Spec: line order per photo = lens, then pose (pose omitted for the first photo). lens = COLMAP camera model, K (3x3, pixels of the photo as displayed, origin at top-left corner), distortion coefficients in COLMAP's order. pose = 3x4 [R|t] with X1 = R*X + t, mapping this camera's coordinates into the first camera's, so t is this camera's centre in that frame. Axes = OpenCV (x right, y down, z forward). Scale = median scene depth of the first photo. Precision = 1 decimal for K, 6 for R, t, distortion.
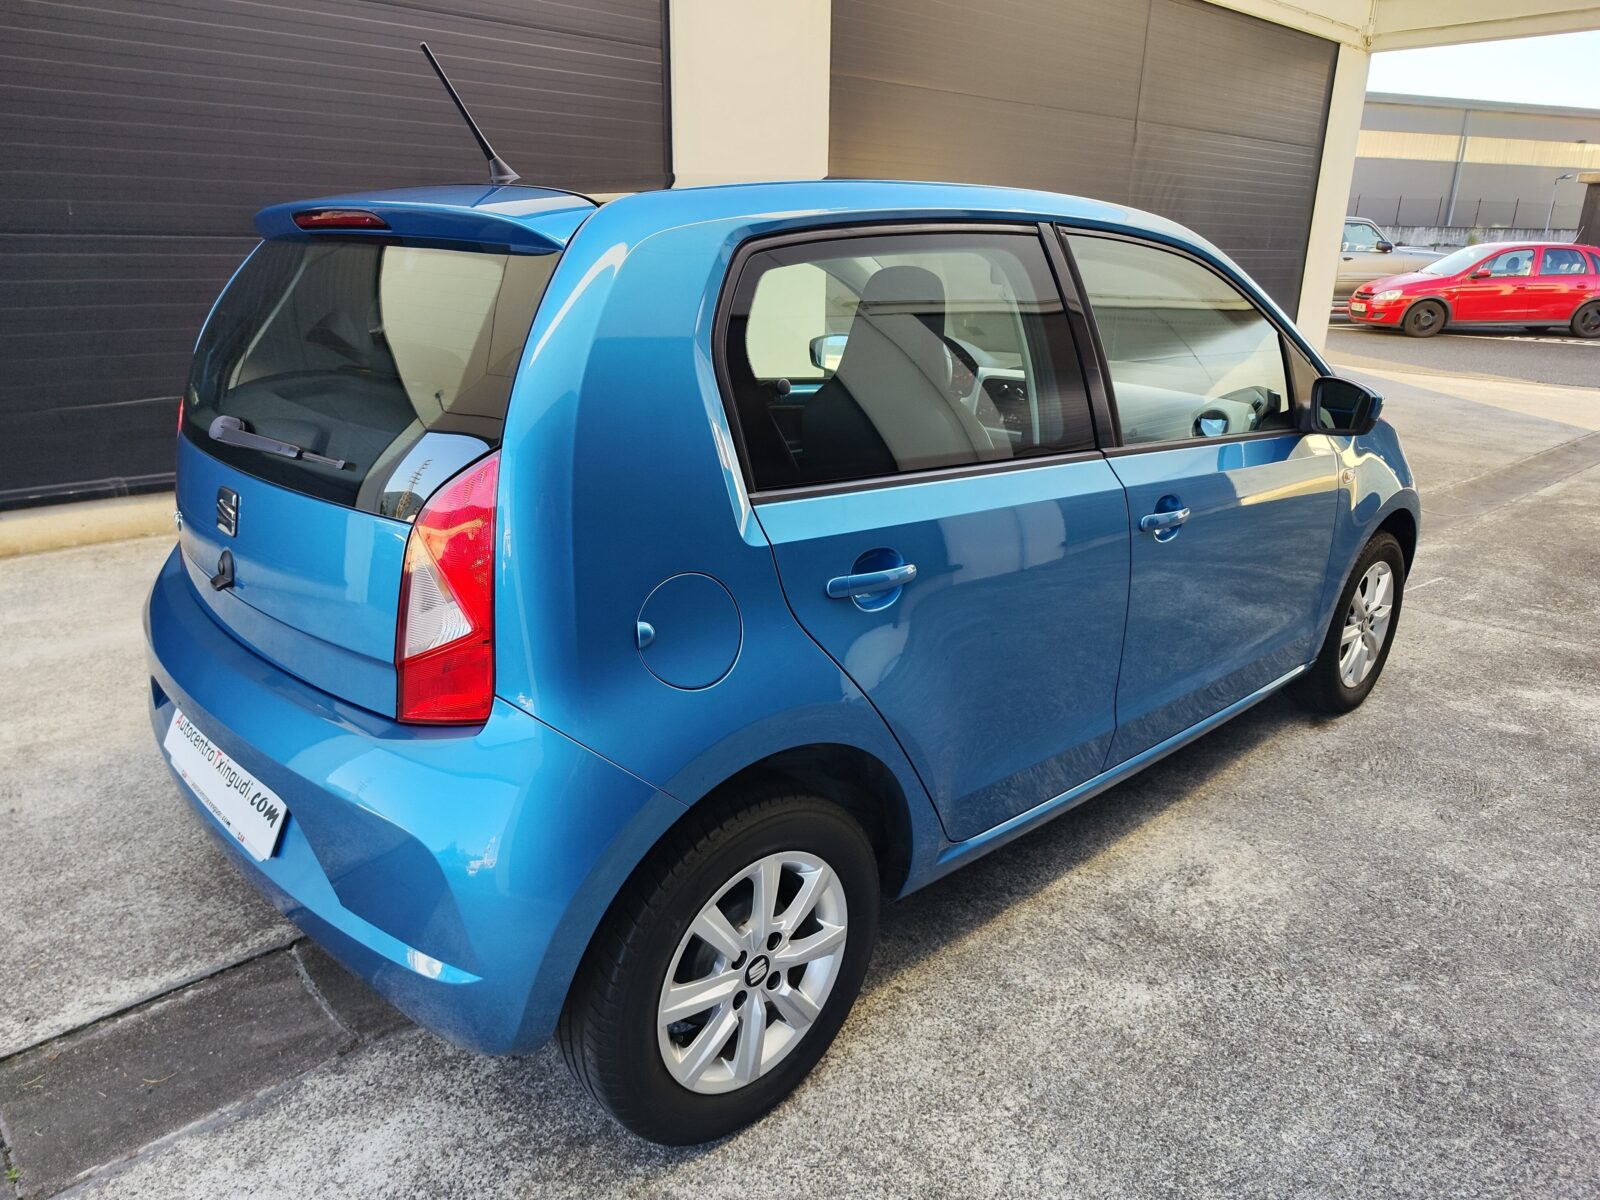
lens RADIAL K [[1080.1, 0, 806.3], [0, 1080.1, 601.8], [0, 0, 1]] dist [-0.010524, 0.000150]
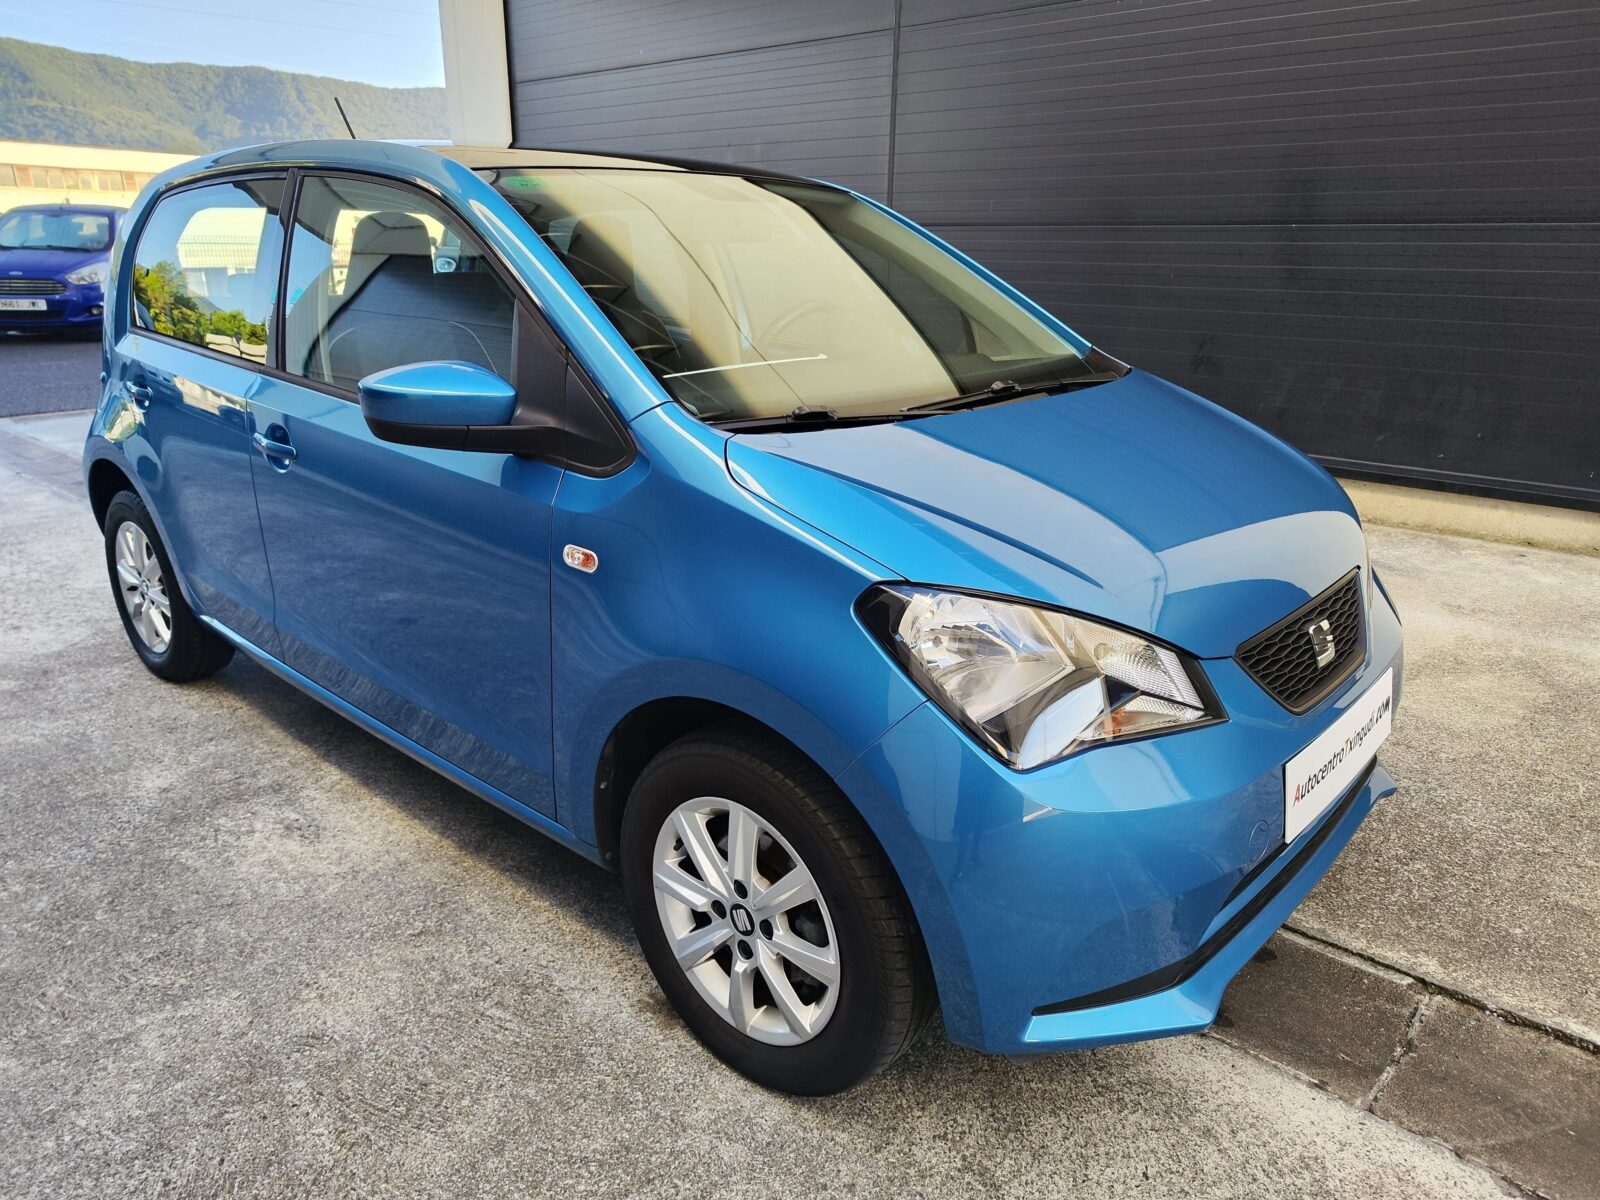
lens RADIAL K [[1080.1, 0, 801.2], [0, 1080.1, 600.4], [0, 0, 1]] dist [-0.010524, 0.000150]
pose [[0.106084, 0.319344, -0.941682, 1.283340], [-0.322545, 0.906870, 0.271202, -0.359318], [0.940591, 0.274965, 0.199207, 1.184091]]
